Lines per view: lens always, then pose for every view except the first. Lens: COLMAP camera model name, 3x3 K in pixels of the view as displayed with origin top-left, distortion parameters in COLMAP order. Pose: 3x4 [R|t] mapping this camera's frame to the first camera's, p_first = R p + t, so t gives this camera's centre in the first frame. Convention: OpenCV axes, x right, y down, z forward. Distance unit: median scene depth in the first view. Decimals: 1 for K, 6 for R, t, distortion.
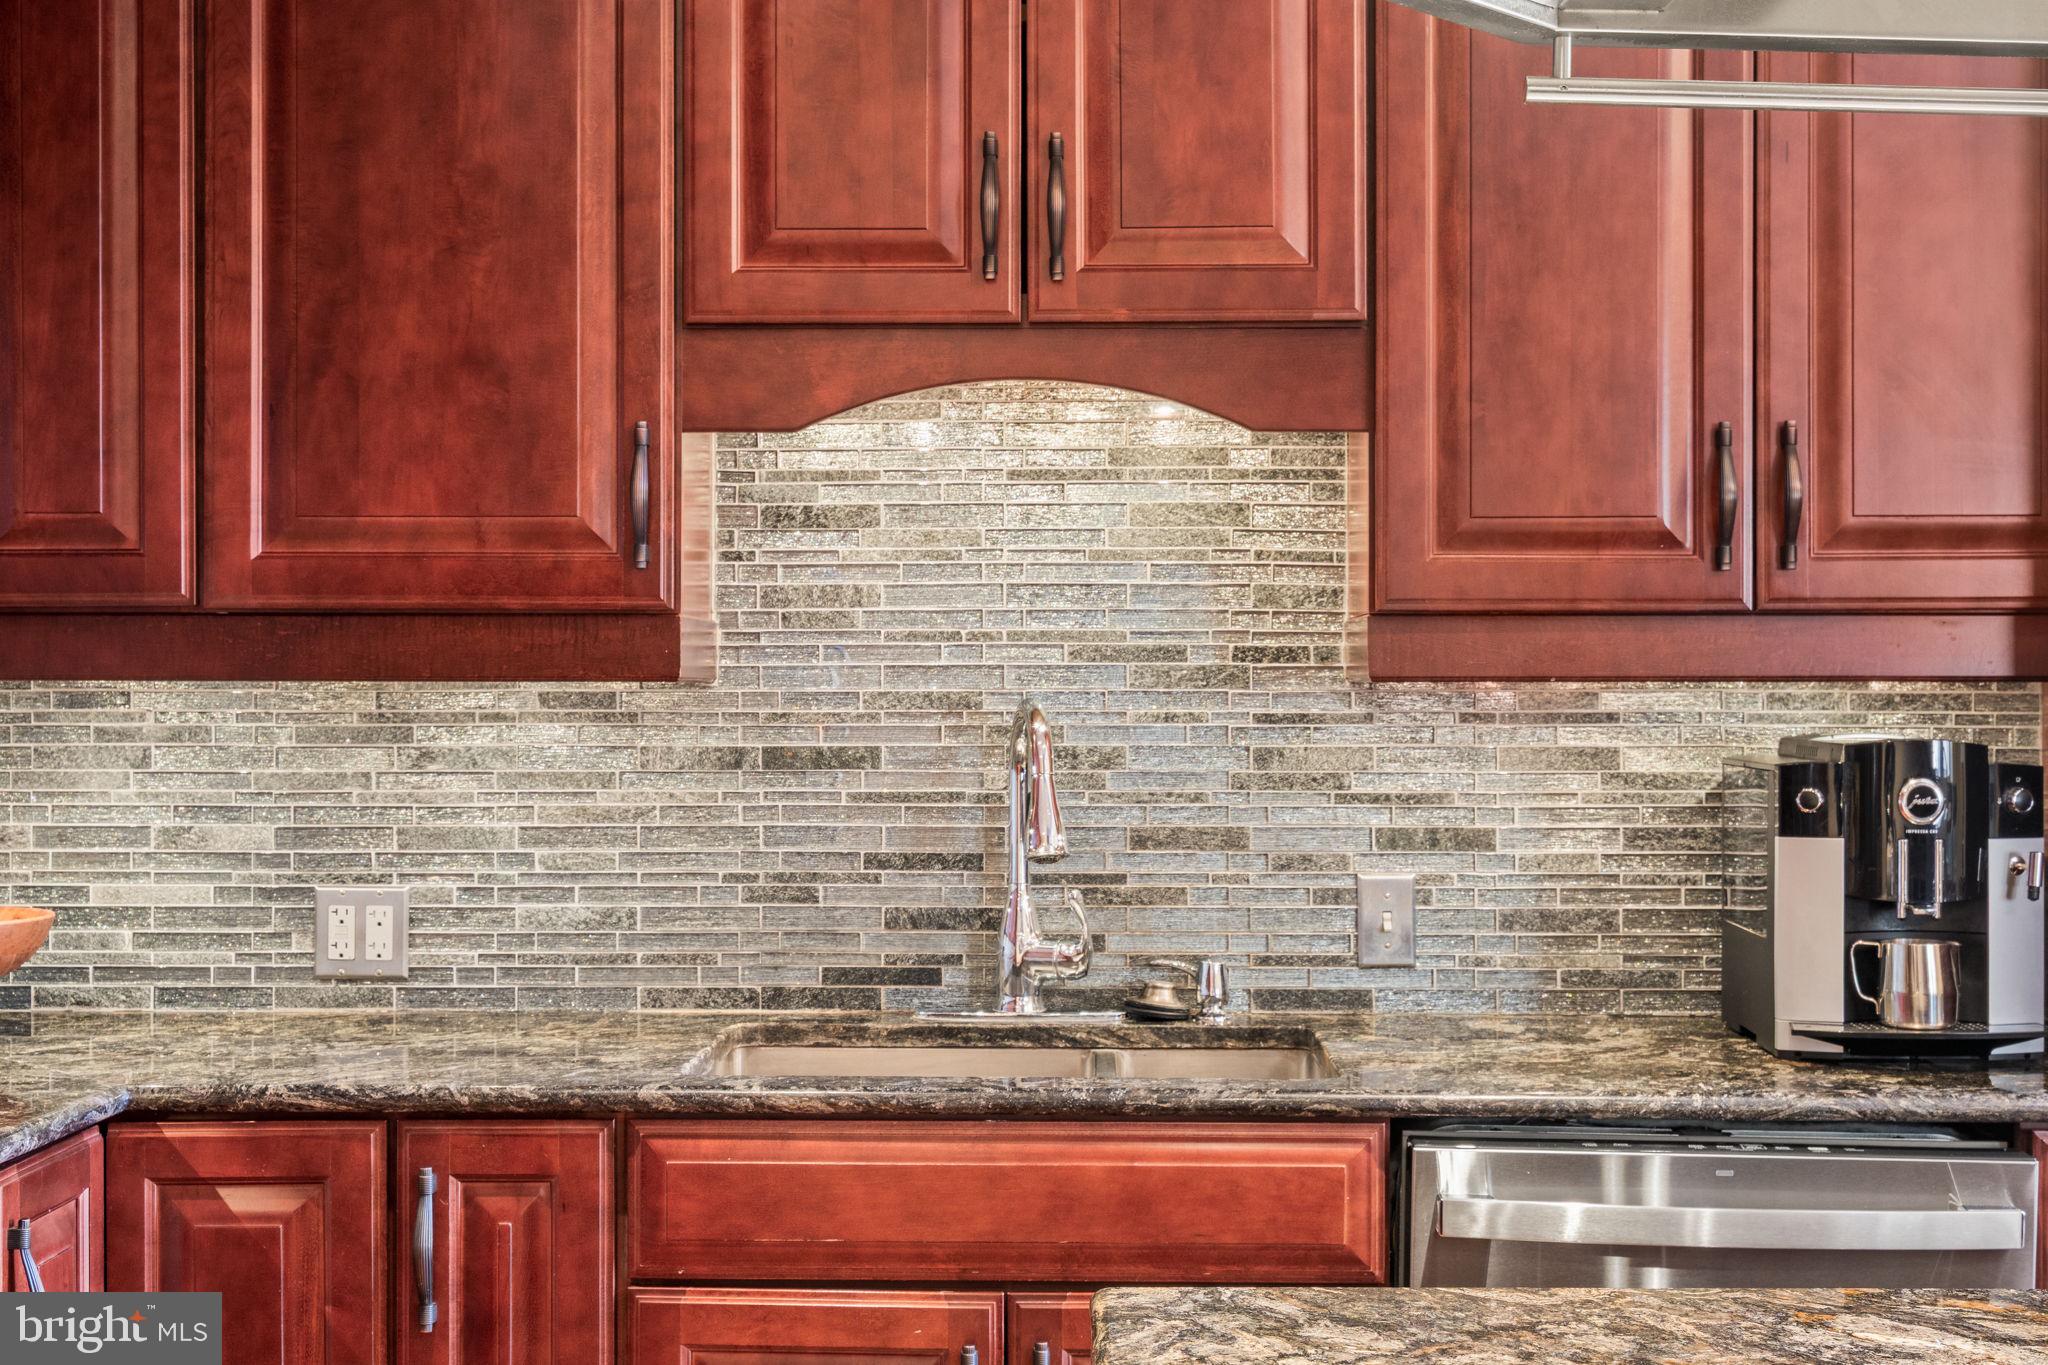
lens RADIAL K [[2750.6, 0, 1046.2], [0, 2750.6, 690.7], [0, 0, 1]] dist [0.008569, 0.000000]
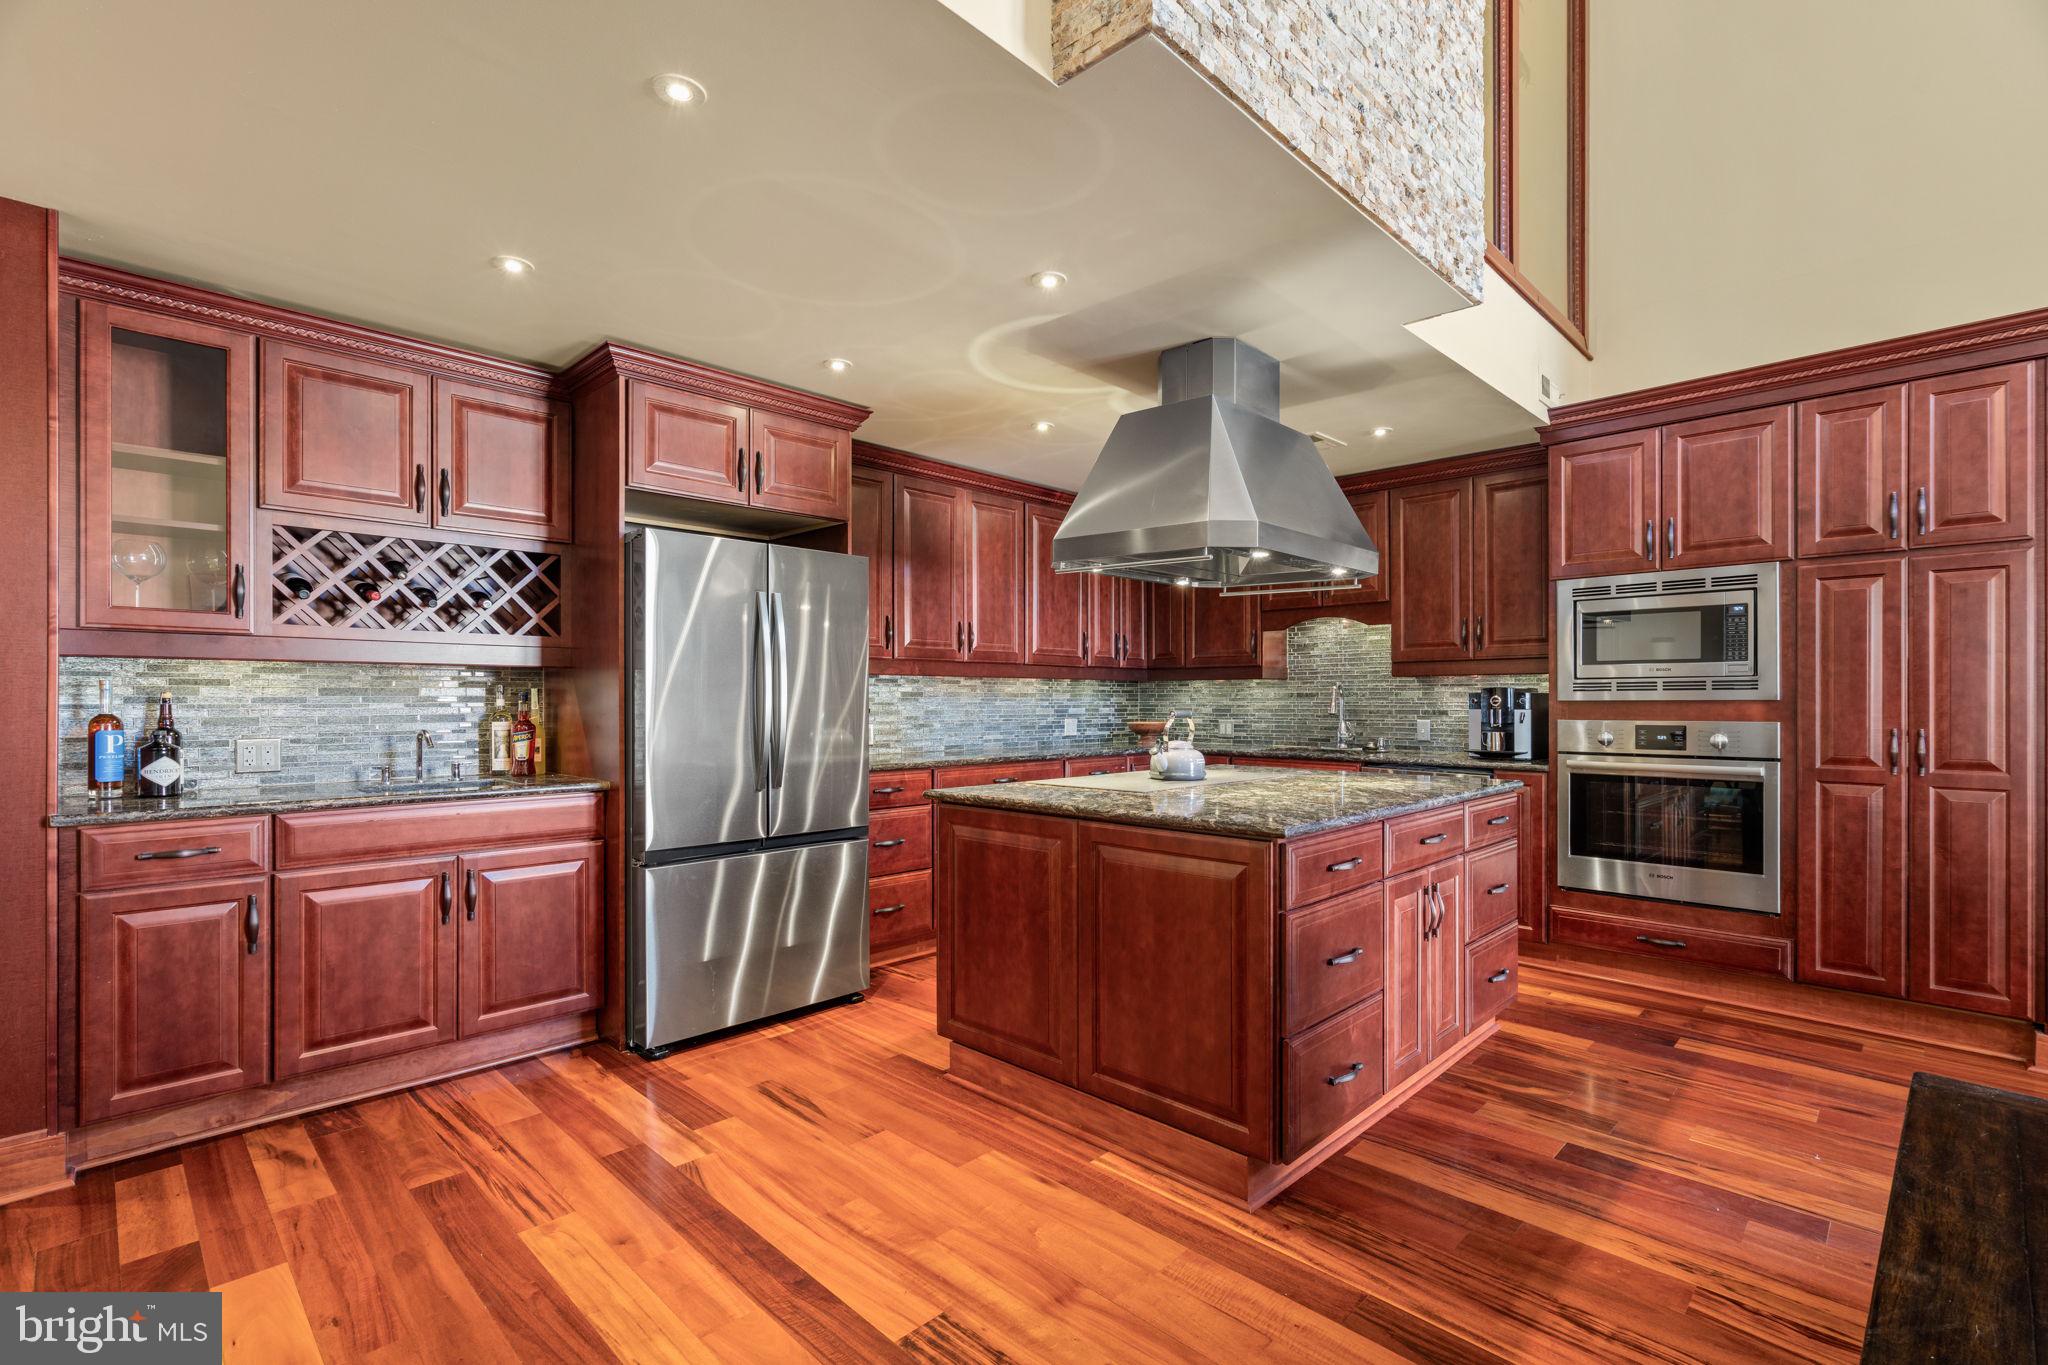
lens RADIAL K [[929.2, 0, 1028.4], [0, 929.2, 701.5], [0, 0, 1]] dist [-0.008345, 0.003236]
pose [[0.730307, 0.000747, -0.683118, 0.745696], [0.001569, 0.999995, 0.002770, 0.033654], [0.683117, -0.003095, 0.730302, -0.592687]]
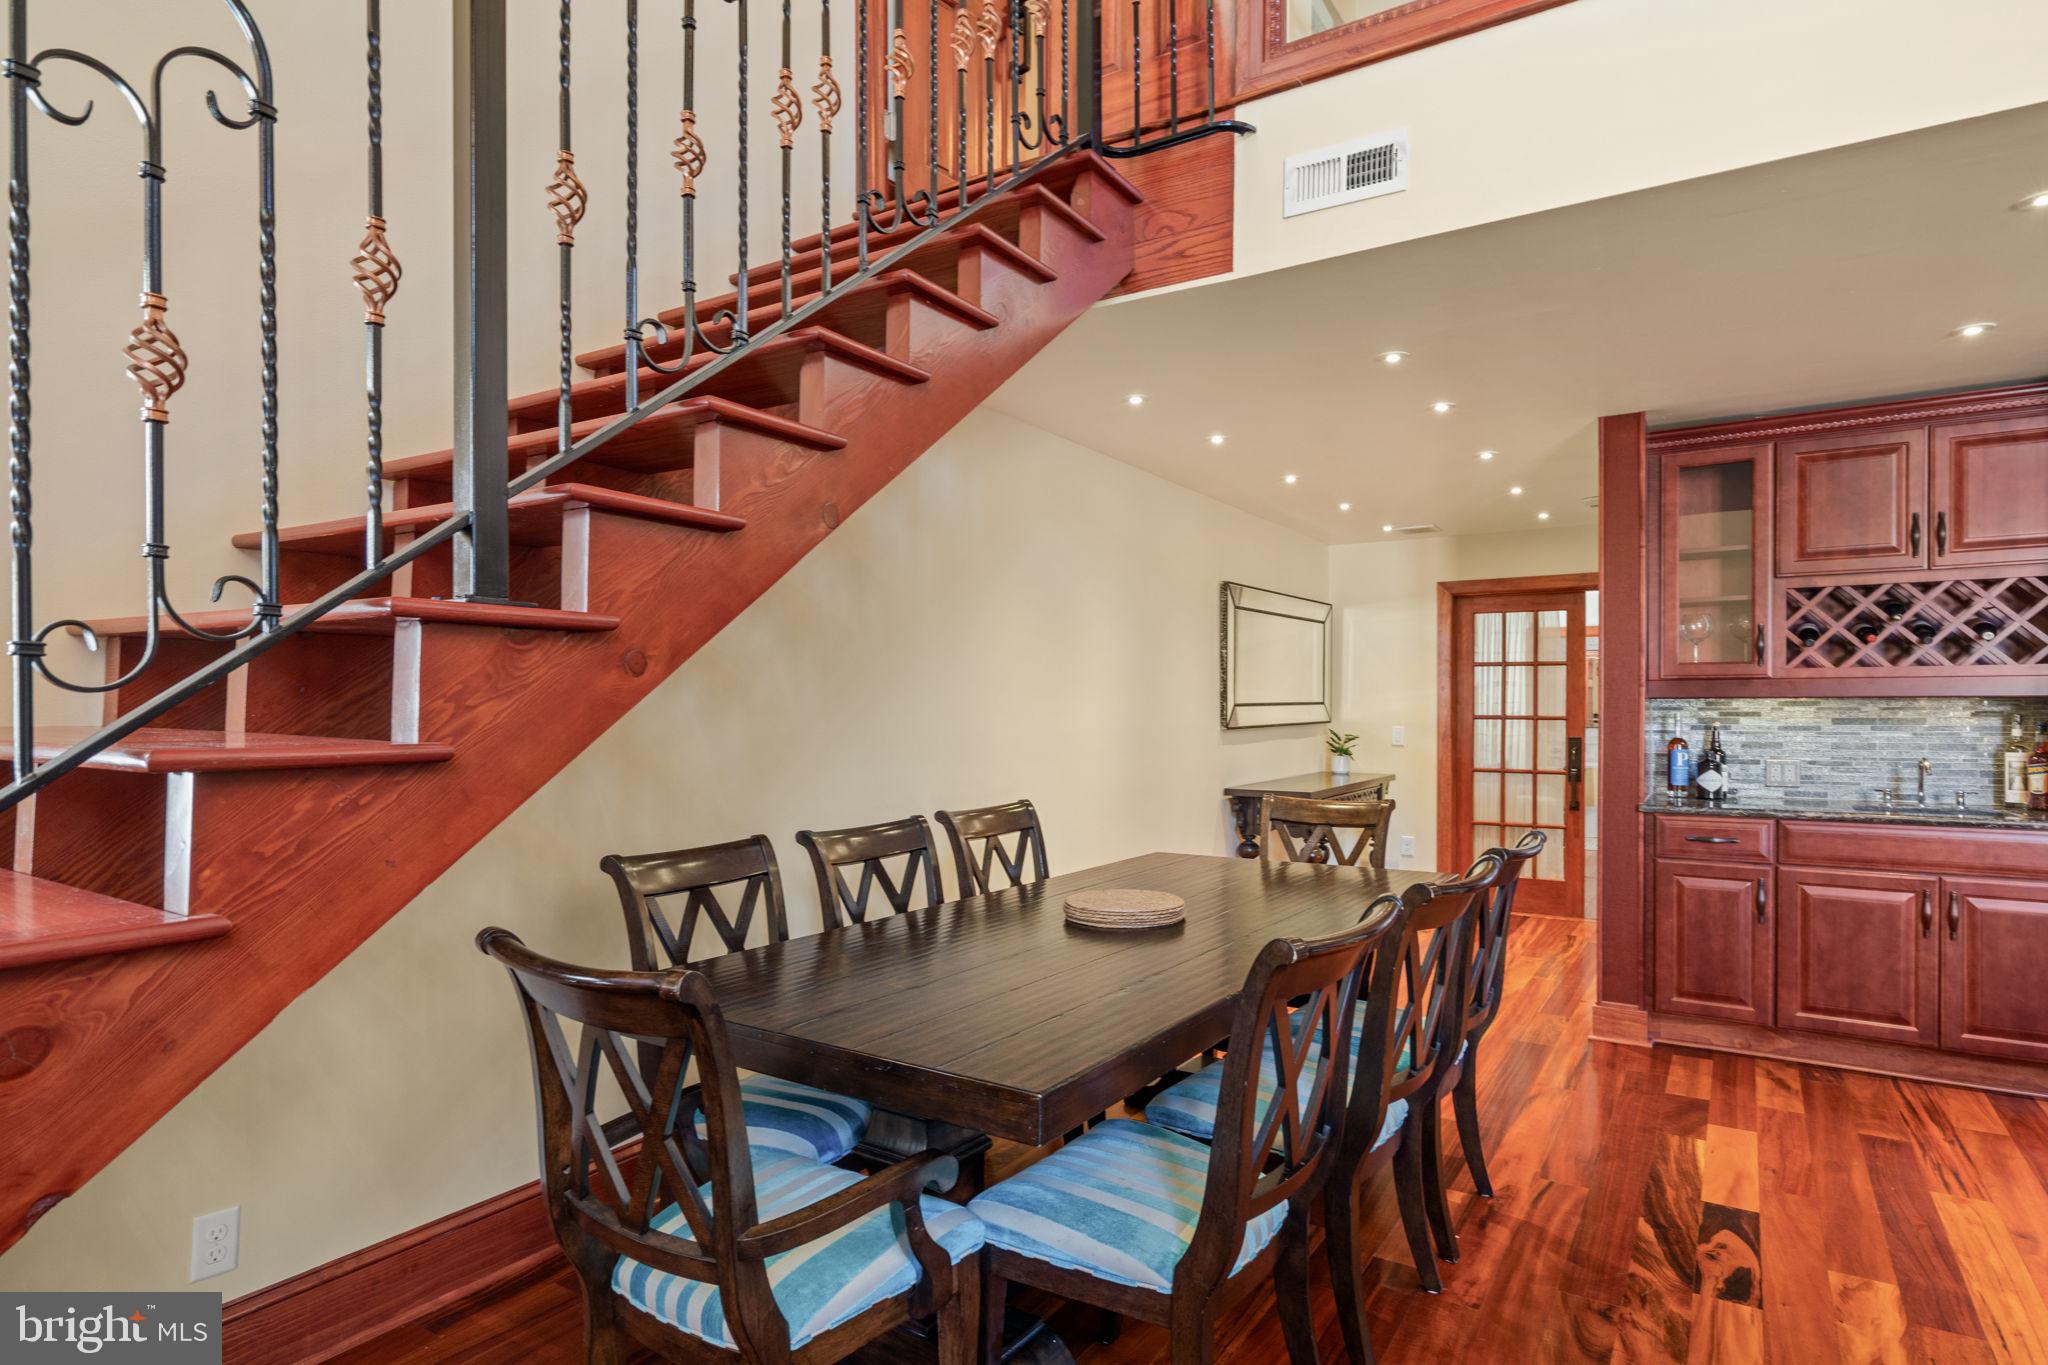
lens RADIAL K [[1102.1, 0, 1029.7], [0, 1102.1, 714.6], [0, 0, 1]] dist [0.005488, 0.001378]
pose [[-0.523018, 0.003983, -0.852312, 1.225044], [0.002415, 0.999992, 0.003191, 0.008884], [0.852318, -0.000389, -0.523023, -0.517269]]
